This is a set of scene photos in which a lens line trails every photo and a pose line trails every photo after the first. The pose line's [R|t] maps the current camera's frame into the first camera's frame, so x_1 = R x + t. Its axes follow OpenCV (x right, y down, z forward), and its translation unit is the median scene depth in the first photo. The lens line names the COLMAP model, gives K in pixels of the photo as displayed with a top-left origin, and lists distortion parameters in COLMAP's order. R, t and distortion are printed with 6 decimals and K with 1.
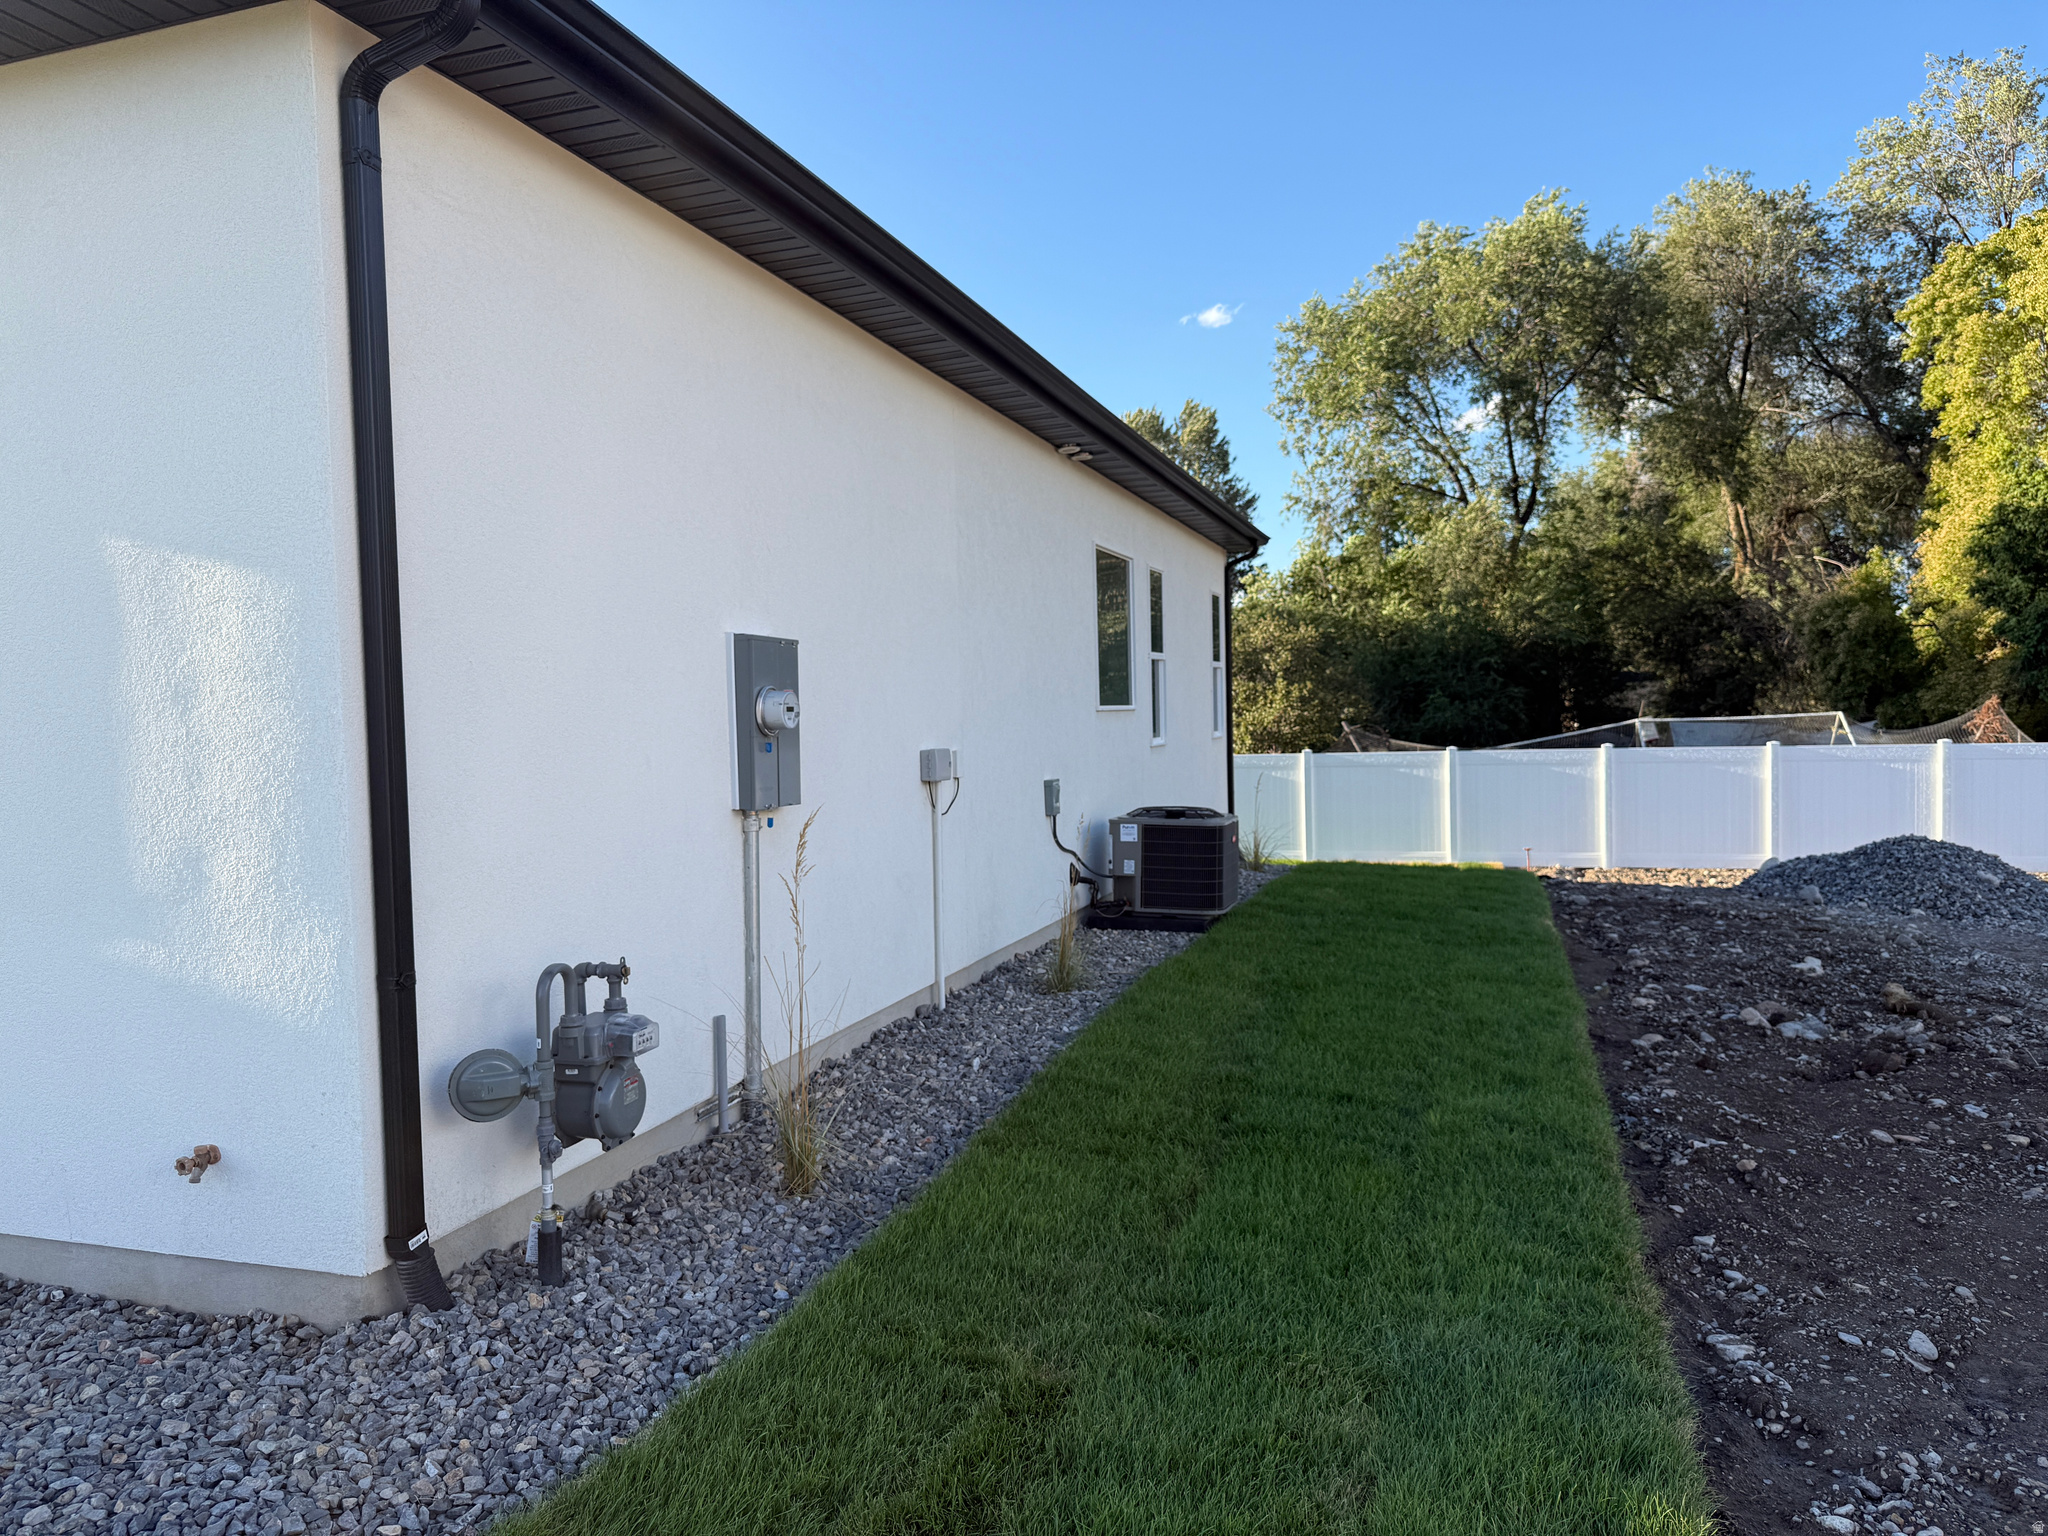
lens RADIAL K [[1452.3, 0, 1022.4], [0, 1452.3, 761.8], [0, 0, 1]] dist [0.041754, -0.056142]
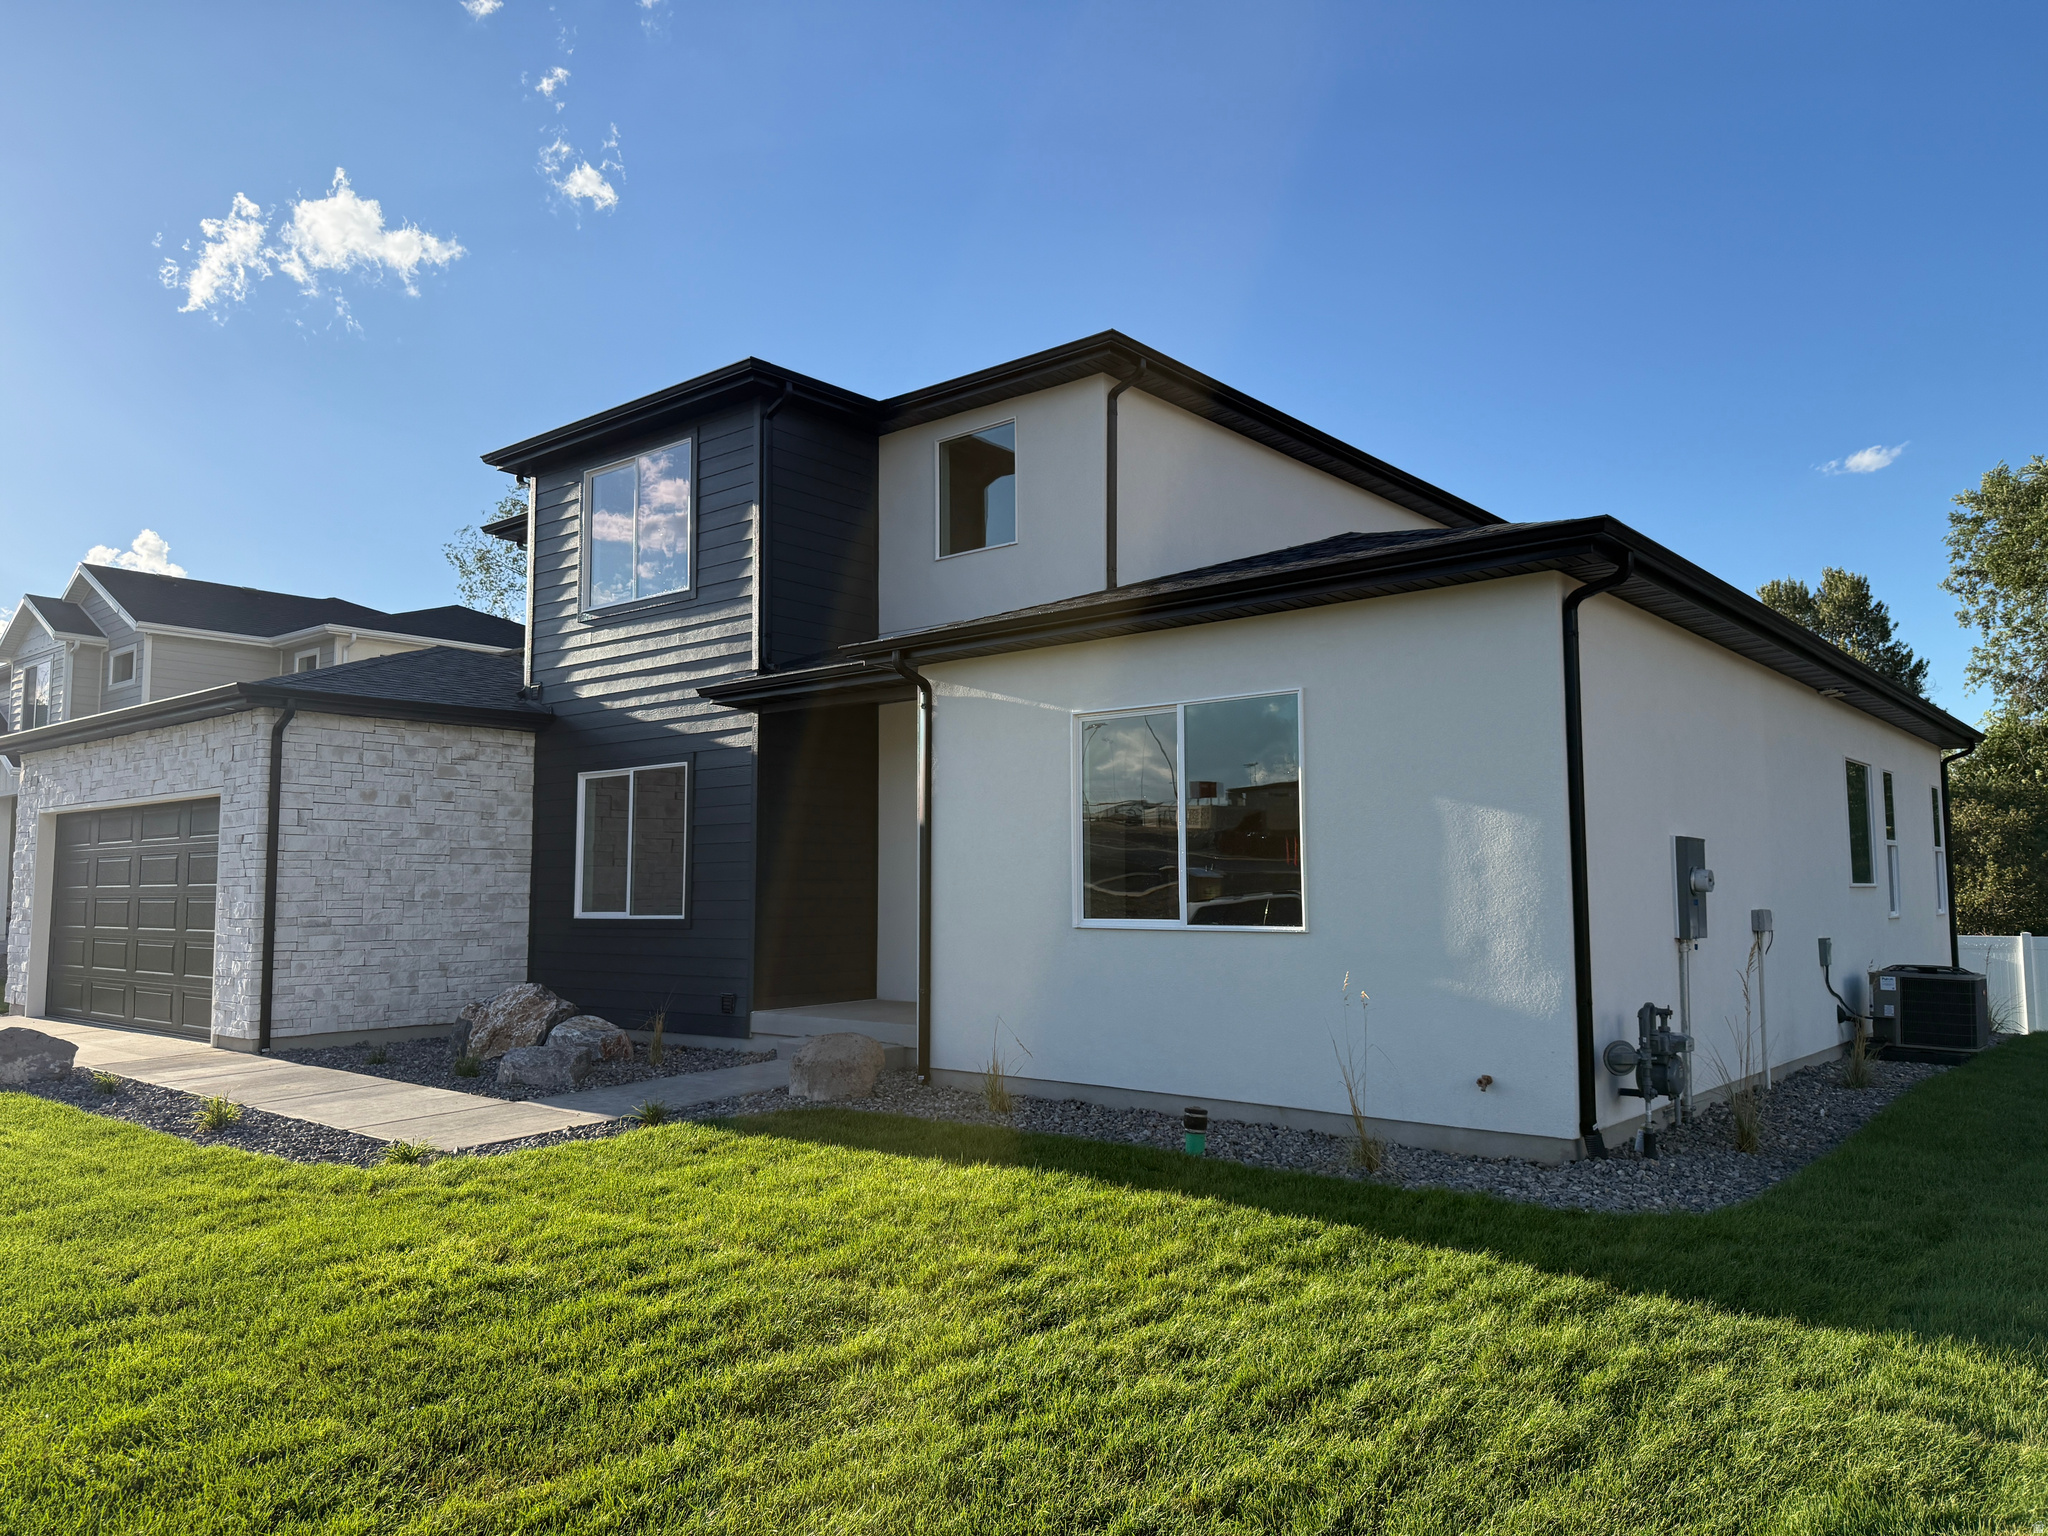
lens RADIAL K [[1413.2, 0, 981.3], [0, 1413.2, 749.3], [0, 0, 1]] dist [-0.008908, -0.007148]
pose [[0.908780, -0.020712, -0.416762, -0.132411], [-0.033736, 0.991851, -0.122857, 0.023759], [0.415910, 0.125710, 0.900675, -0.472113]]
